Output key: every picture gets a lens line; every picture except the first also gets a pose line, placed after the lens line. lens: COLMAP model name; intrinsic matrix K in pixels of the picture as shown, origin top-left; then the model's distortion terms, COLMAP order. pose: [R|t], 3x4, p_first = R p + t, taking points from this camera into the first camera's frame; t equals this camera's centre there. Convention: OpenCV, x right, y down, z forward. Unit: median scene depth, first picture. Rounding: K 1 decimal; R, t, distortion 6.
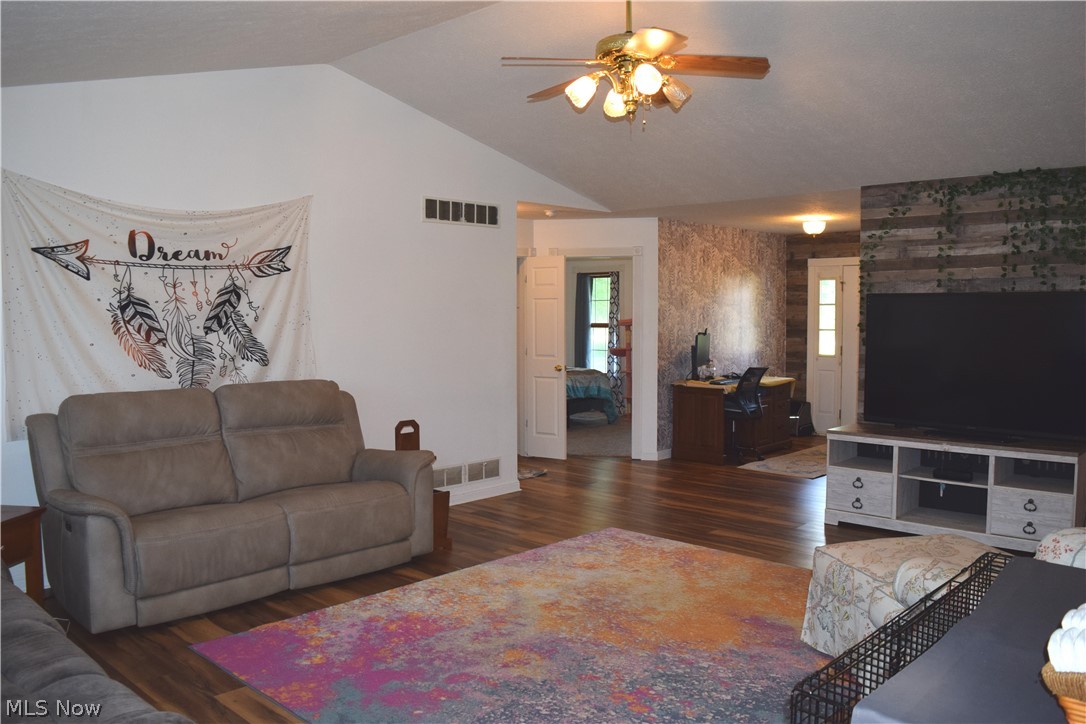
lens RADIAL K [[853.6, 0, 543.0], [0, 853.6, 362.0], [0, 0, 1]] dist [-0.094638, 0.021122]
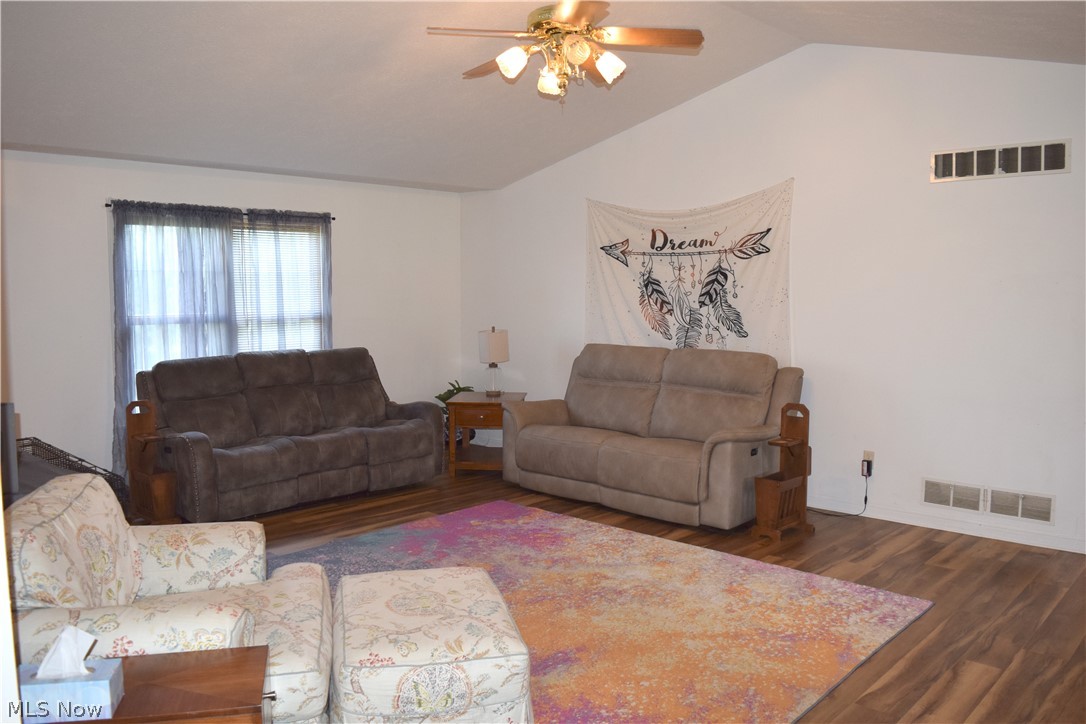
lens RADIAL K [[853.6, 0, 543.0], [0, 853.6, 362.0], [0, 0, 1]] dist [-0.094638, 0.021122]
pose [[0.000291, 0.084581, -0.996417, 0.873861], [-0.058313, 0.994722, 0.084420, -0.046395], [0.998298, 0.058079, 0.005222, 0.787732]]
